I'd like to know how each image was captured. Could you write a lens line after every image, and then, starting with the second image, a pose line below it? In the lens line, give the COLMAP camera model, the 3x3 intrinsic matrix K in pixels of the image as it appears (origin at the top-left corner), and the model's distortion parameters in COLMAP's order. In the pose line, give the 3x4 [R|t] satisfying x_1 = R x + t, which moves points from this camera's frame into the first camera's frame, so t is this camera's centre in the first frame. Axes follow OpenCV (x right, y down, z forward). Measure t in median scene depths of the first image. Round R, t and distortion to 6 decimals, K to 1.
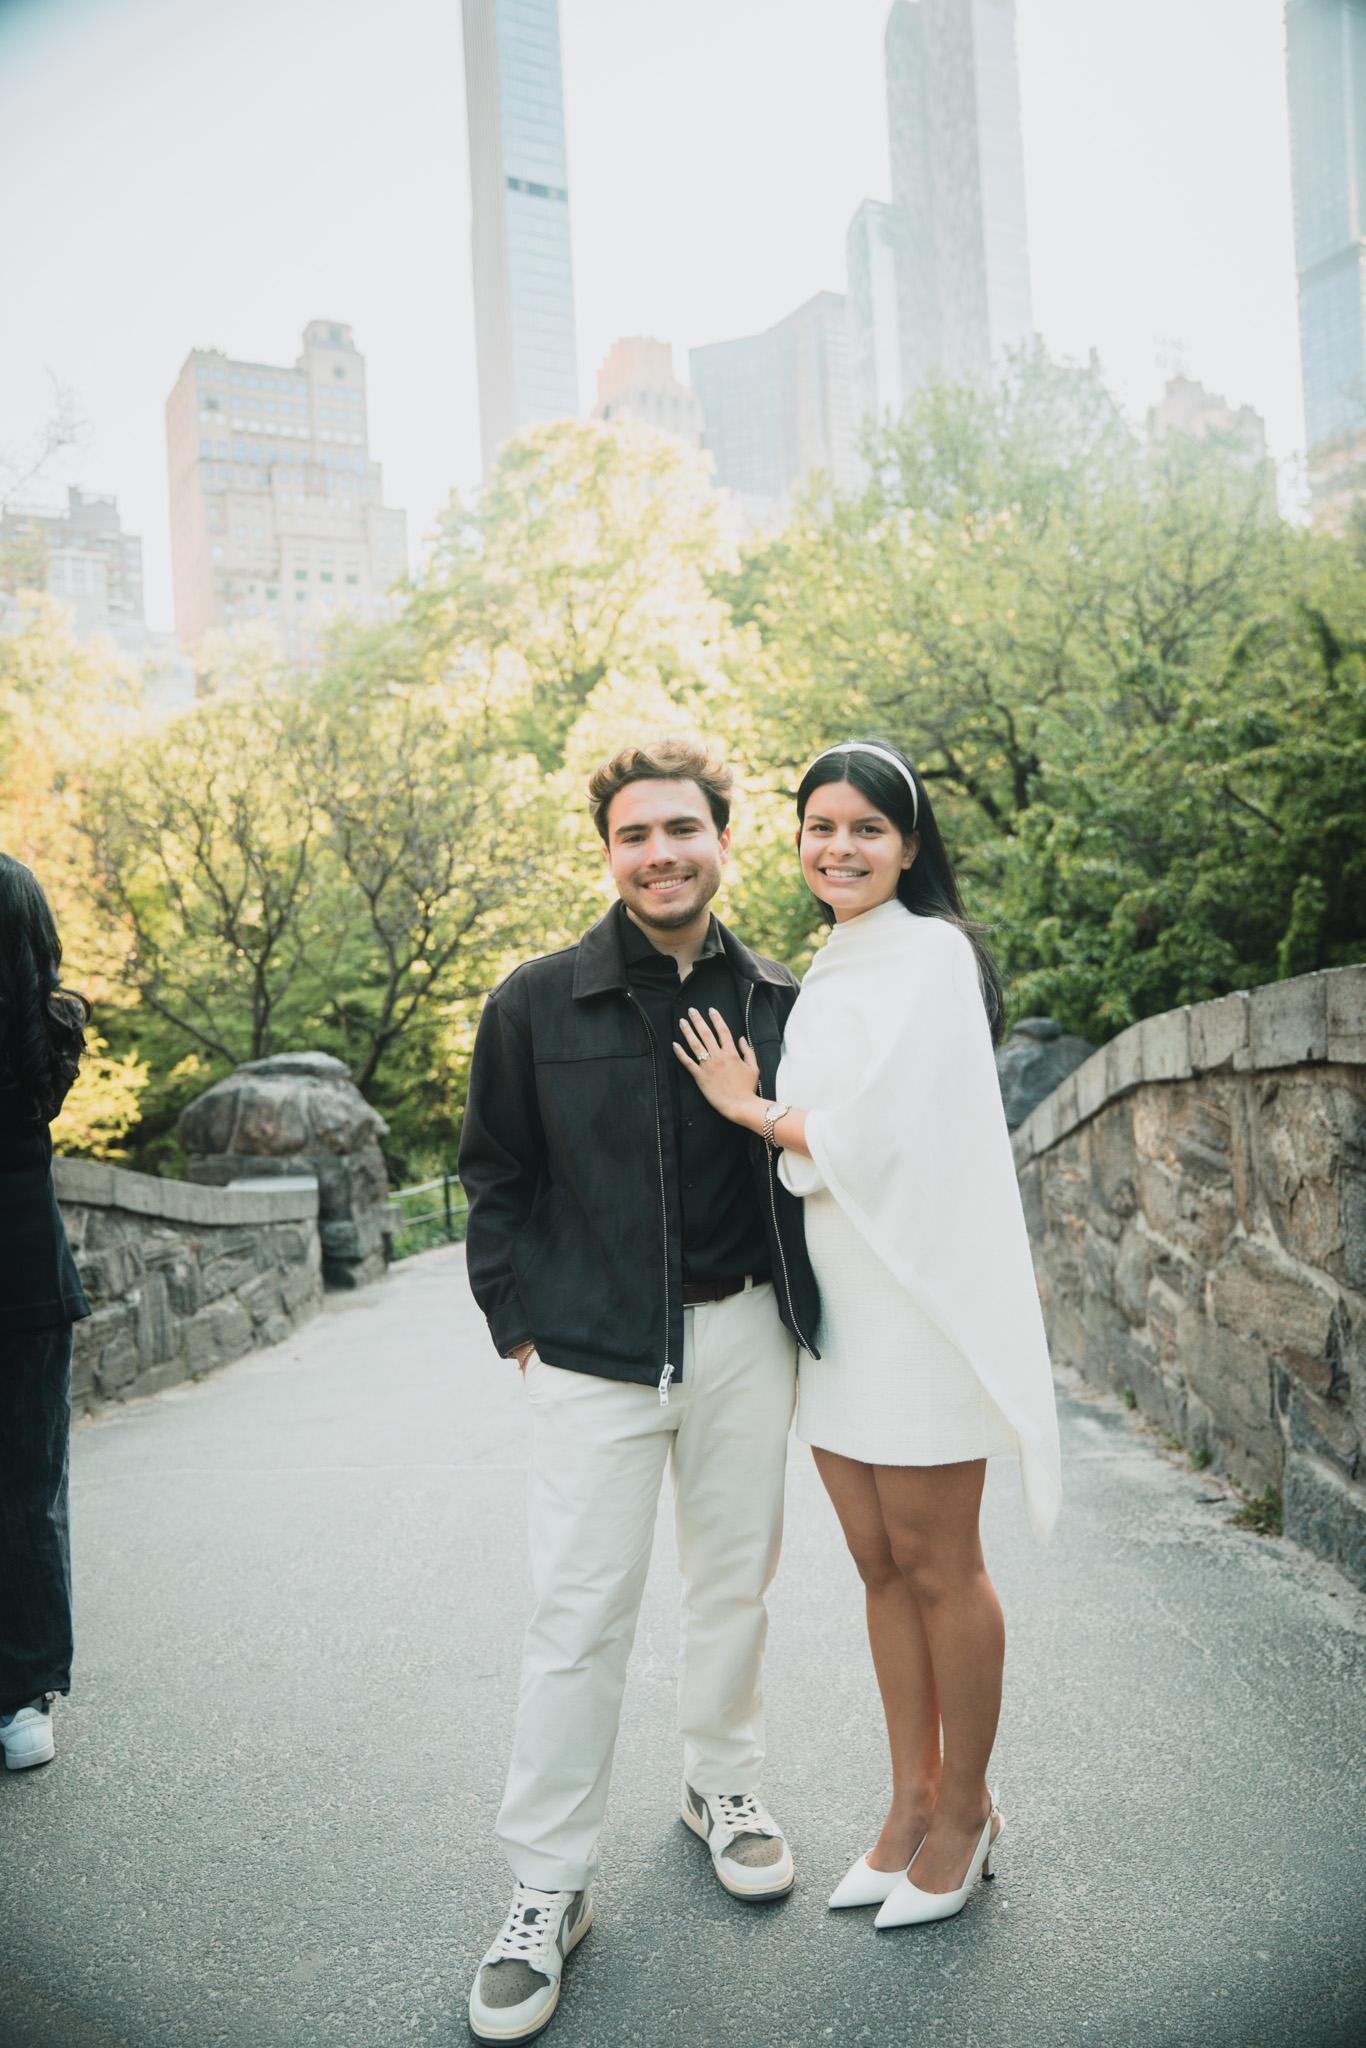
lens RADIAL K [[1602.2, 0, 688.9], [0, 1602.2, 1016.0], [0, 0, 1]] dist [-0.061673, 0.027001]
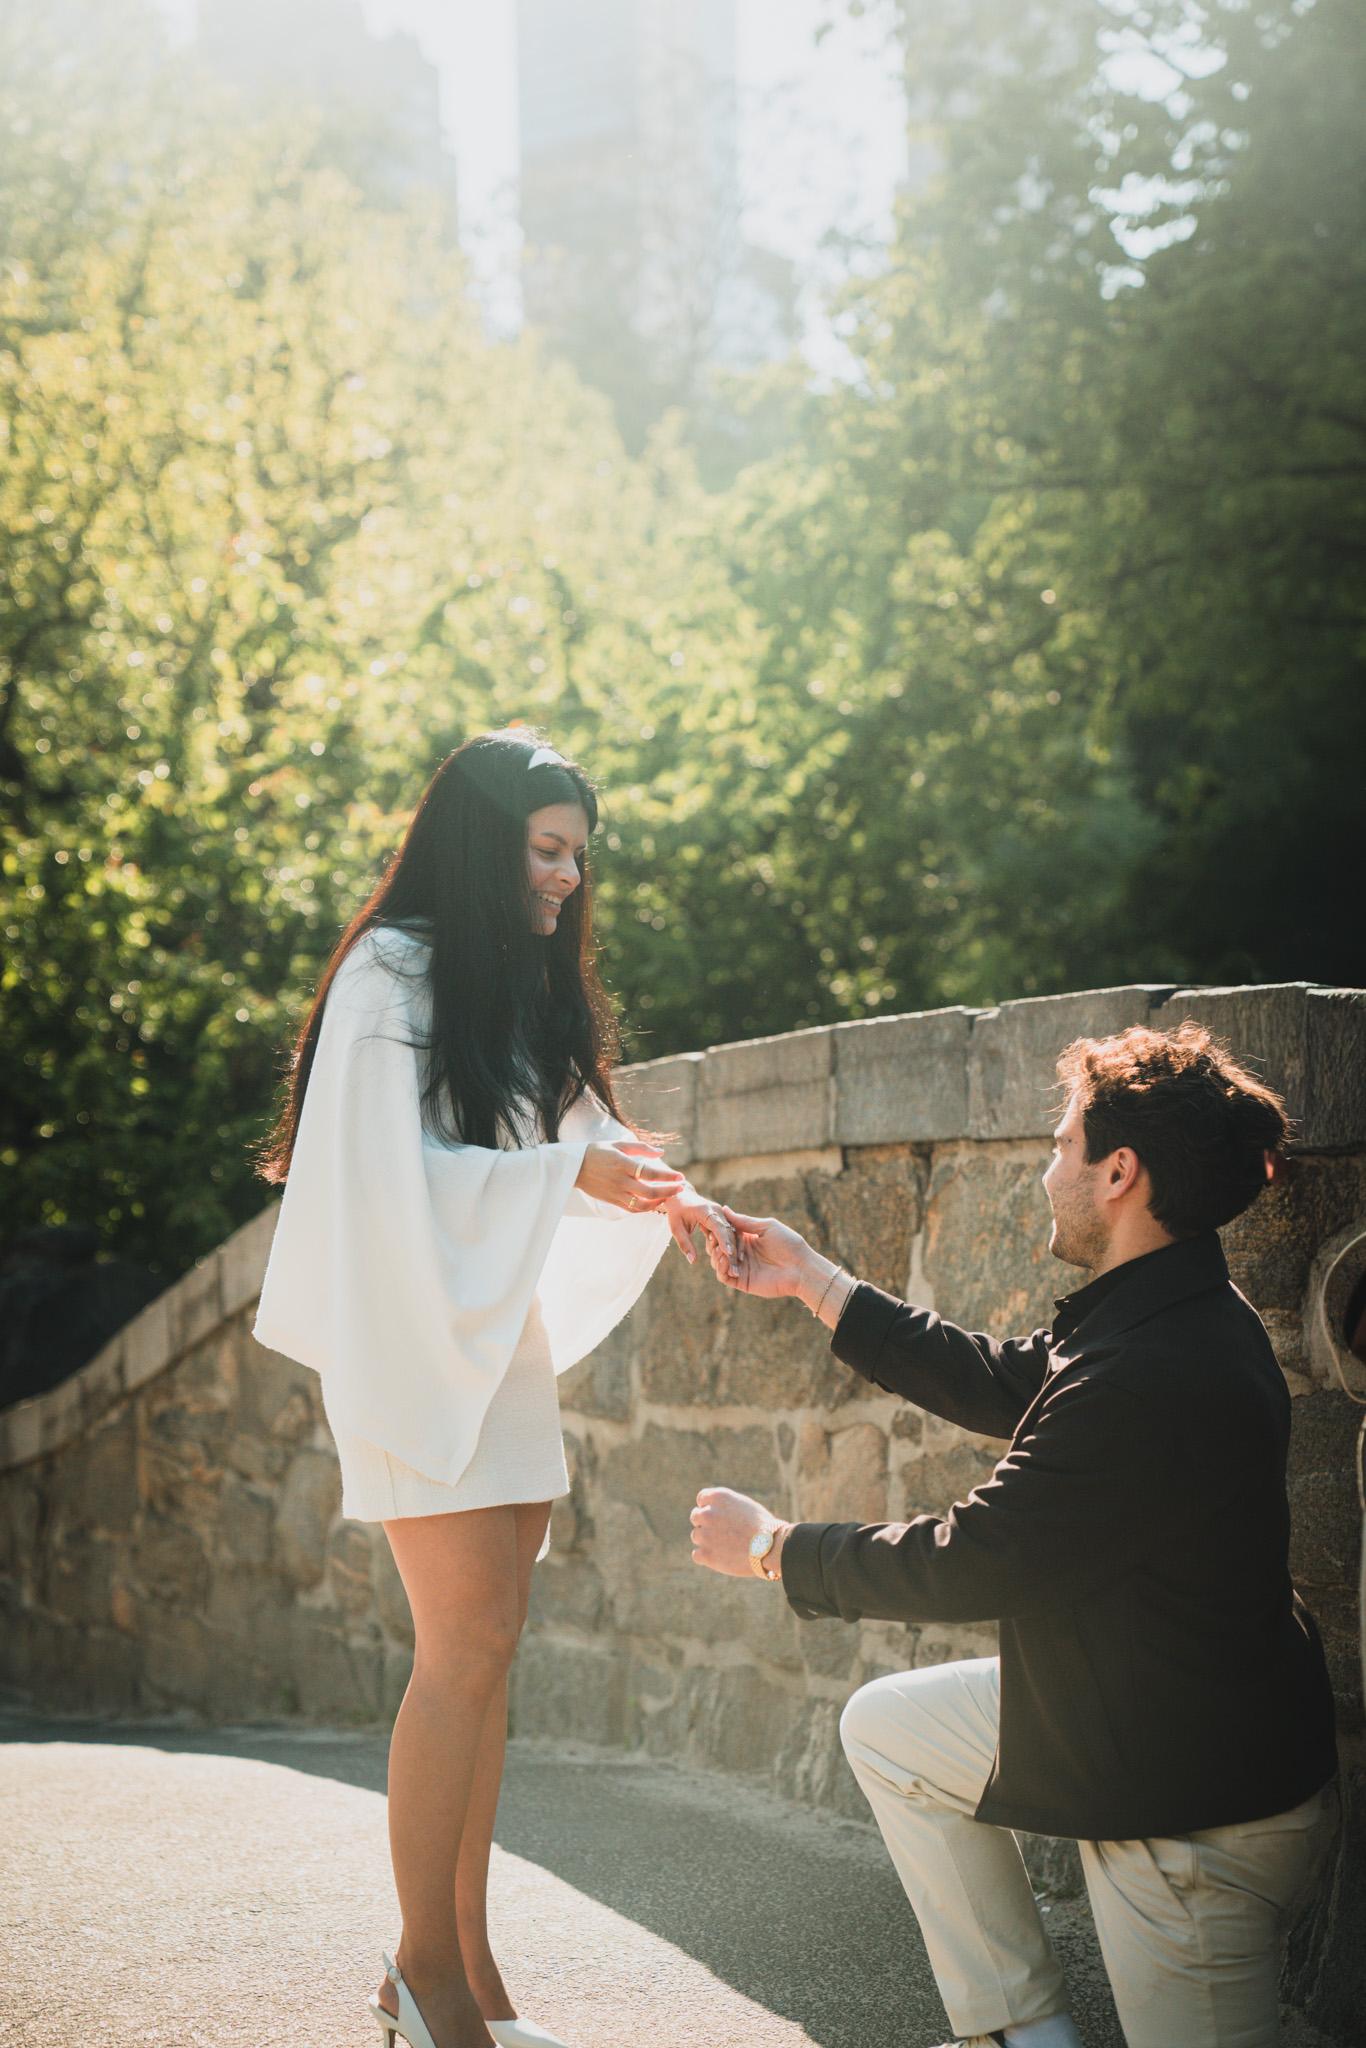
lens RADIAL K [[3548.2, 0, 676.8], [0, 3548.2, 1043.6], [0, 0, 1]] dist [0.332897, 0.000000]
pose [[0.908798, 0.060963, 0.412759, -0.101082], [-0.031588, 0.996482, -0.077627, 0.027091], [-0.416039, 0.057509, 0.907526, -0.225435]]
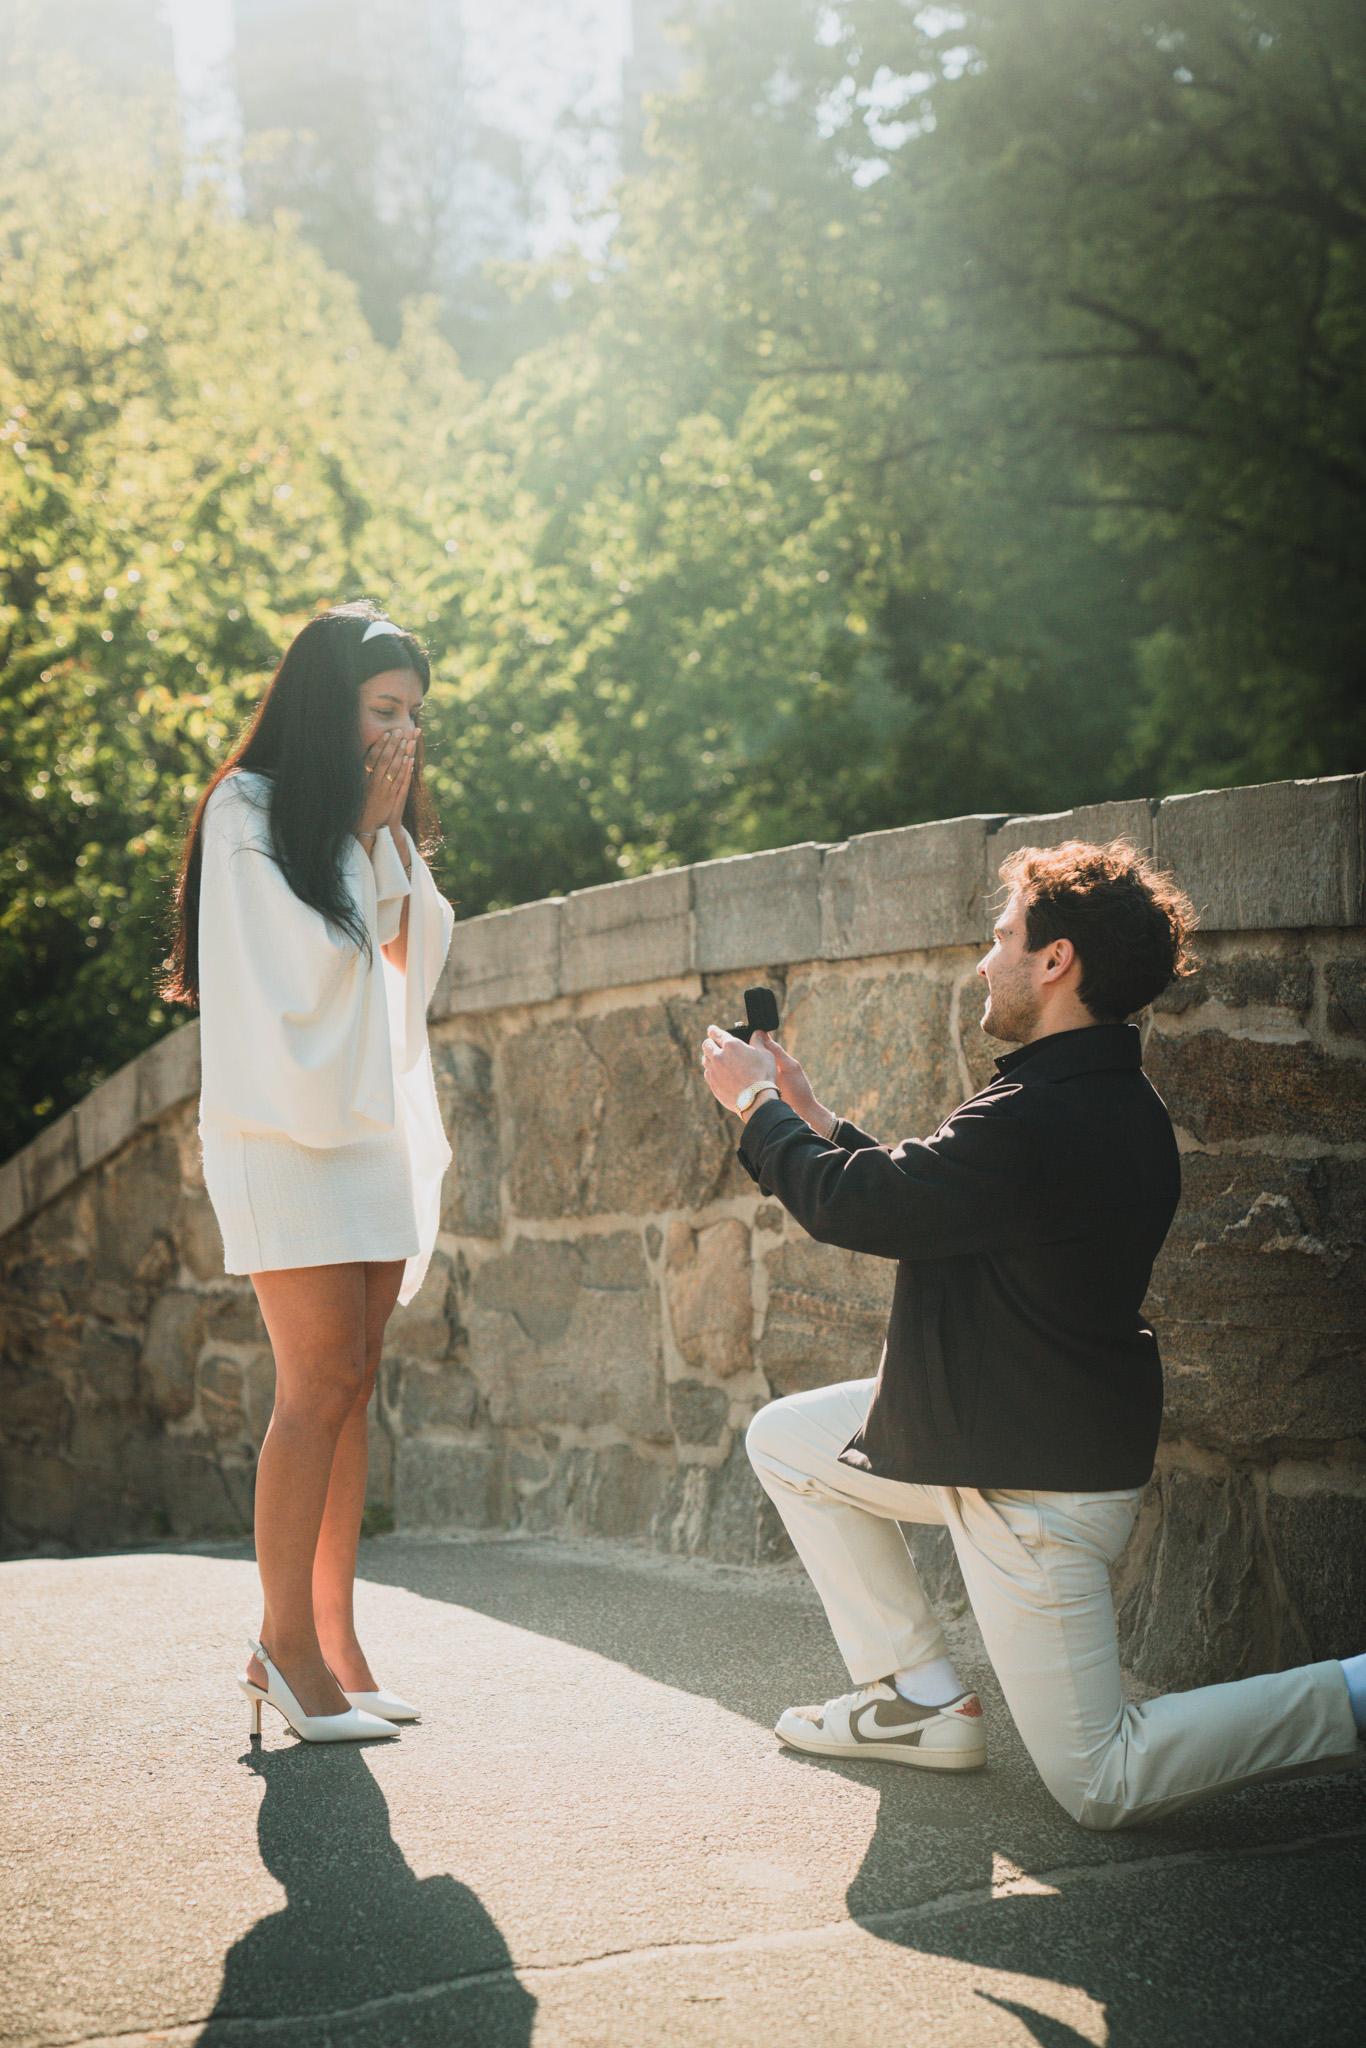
lens RADIAL K [[3548.2, 0, 681.3], [0, 3548.2, 1041.1], [0, 0, 1]] dist [0.332897, 0.000000]
pose [[0.877721, 0.025565, 0.478489, -0.135558], [-0.002322, 0.998791, -0.049106, 0.037902], [-0.479166, 0.041991, 0.876720, -0.260559]]
